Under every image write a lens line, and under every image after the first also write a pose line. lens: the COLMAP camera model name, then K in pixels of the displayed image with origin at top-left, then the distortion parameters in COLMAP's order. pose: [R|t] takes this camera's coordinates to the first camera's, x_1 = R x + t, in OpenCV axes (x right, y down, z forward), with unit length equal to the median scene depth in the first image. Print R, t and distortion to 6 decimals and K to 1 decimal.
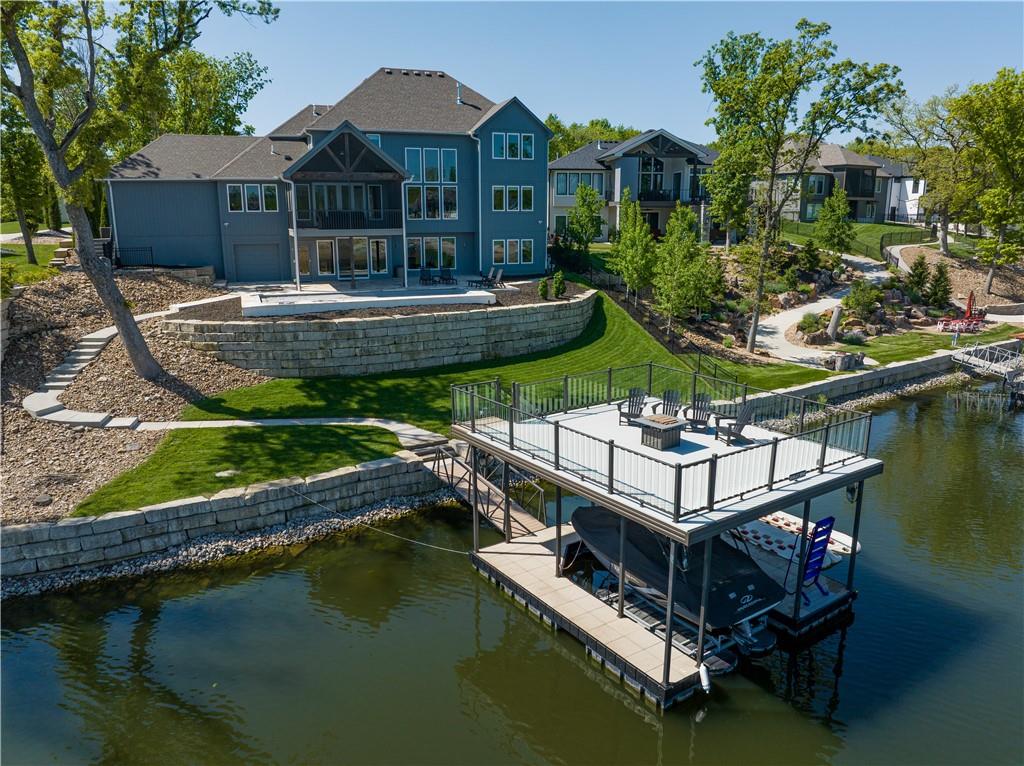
lens RADIAL K [[718.1, 0, 510.7], [0, 718.1, 382.7], [0, 0, 1]] dist [-0.043353, 0.003668]
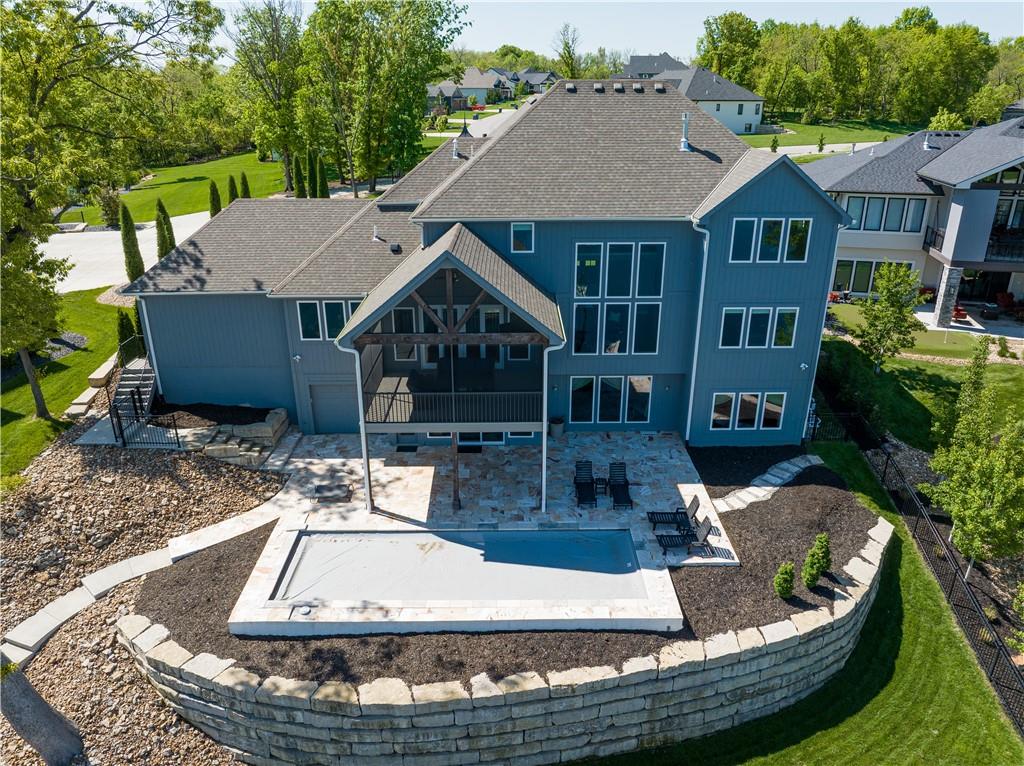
lens RADIAL K [[718.1, 0, 510.7], [0, 718.1, 382.7], [0, 0, 1]] dist [-0.043353, 0.003668]
pose [[0.940048, 0.126477, -0.316723, 0.004029], [-0.075641, 0.982883, 0.167988, -0.356481], [0.332548, -0.133959, 0.933524, 0.476437]]
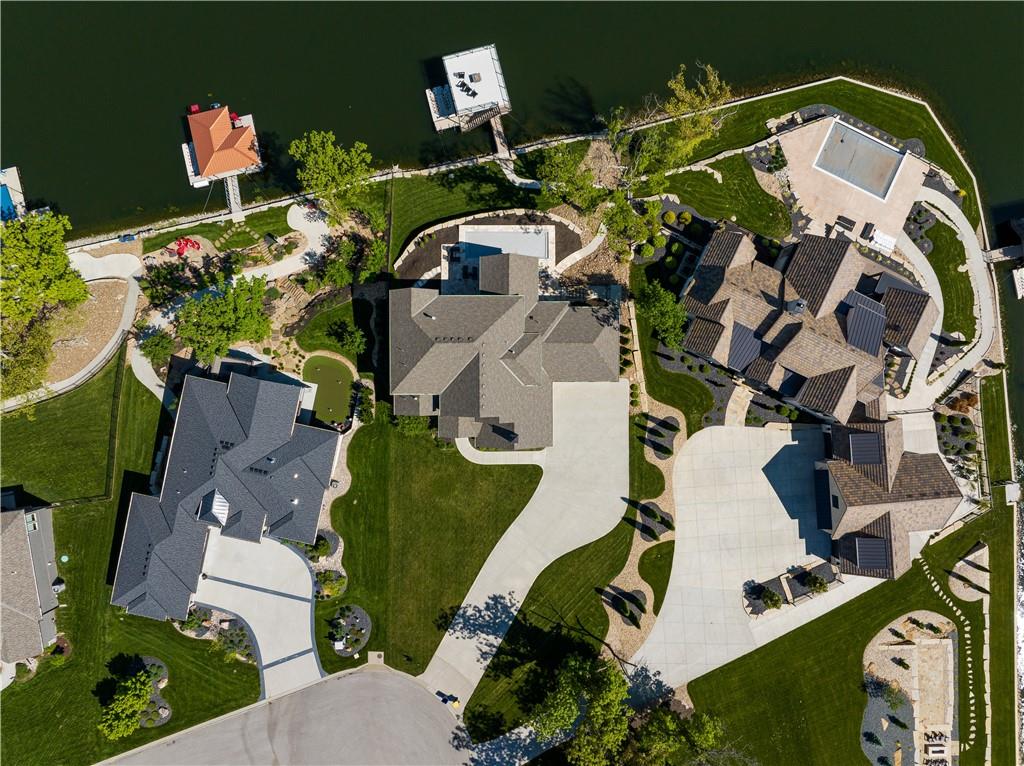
lens RADIAL K [[718.1, 0, 510.7], [0, 718.1, 382.7], [0, 0, 1]] dist [-0.043353, 0.003668]
pose [[-0.938247, -0.345962, -0.001833, -0.362154], [0.075499, -0.209917, 0.974800, -2.568896], [-0.337629, 0.914464, 0.223074, 0.852698]]
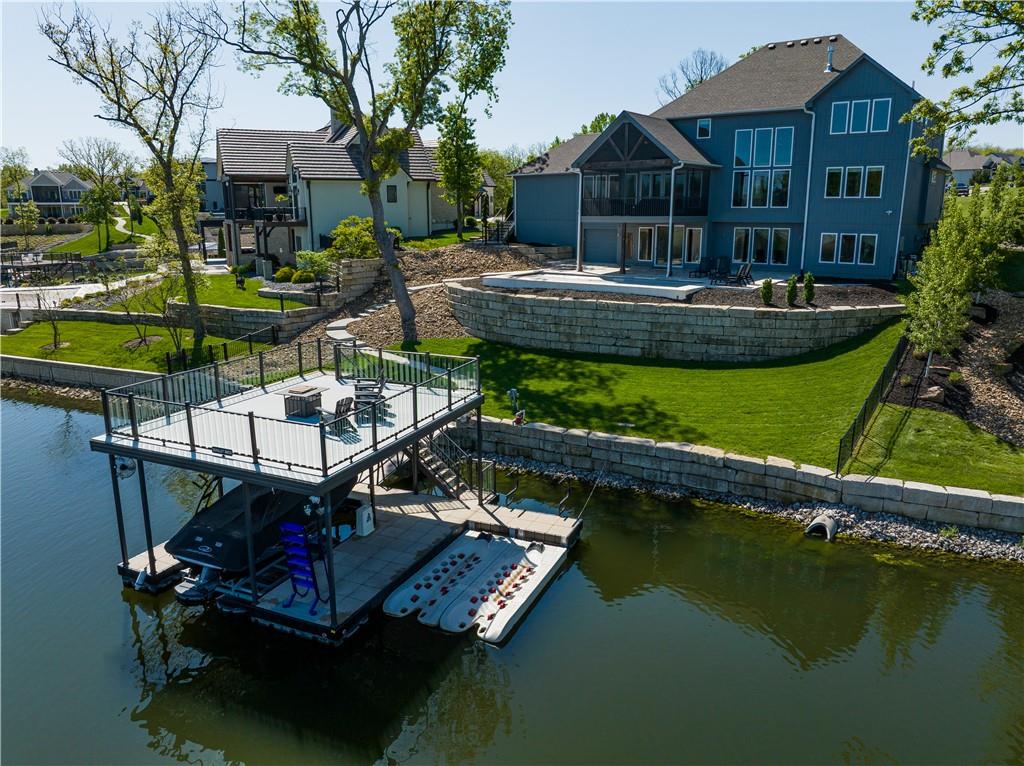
lens RADIAL K [[718.1, 0, 510.7], [0, 718.1, 382.7], [0, 0, 1]] dist [-0.043353, 0.003668]
pose [[0.524956, 0.198754, -0.827598, 0.607113], [-0.190784, 0.975088, 0.113158, -0.066917], [0.829471, 0.098489, 0.549797, 0.324888]]
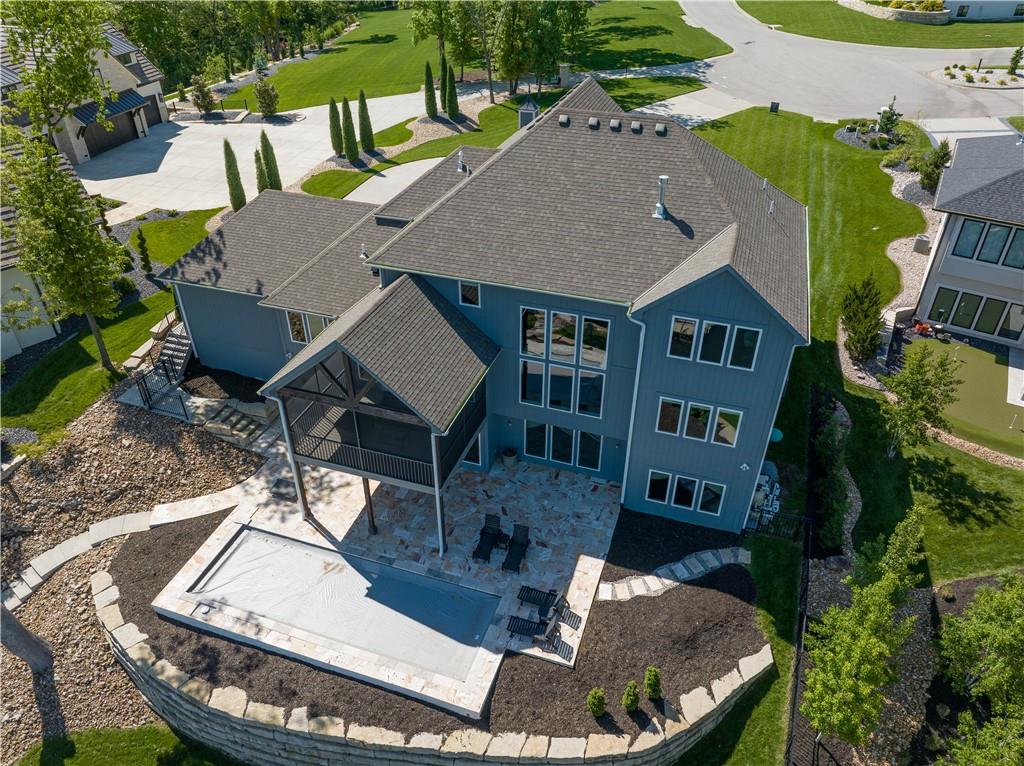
lens RADIAL K [[718.1, 0, 510.7], [0, 718.1, 382.7], [0, 0, 1]] dist [-0.043353, 0.003668]
pose [[0.776983, 0.361547, -0.515346, 0.195355], [-0.143985, 0.898994, 0.413616, -0.589081], [0.612834, -0.247171, 0.750560, 0.621601]]
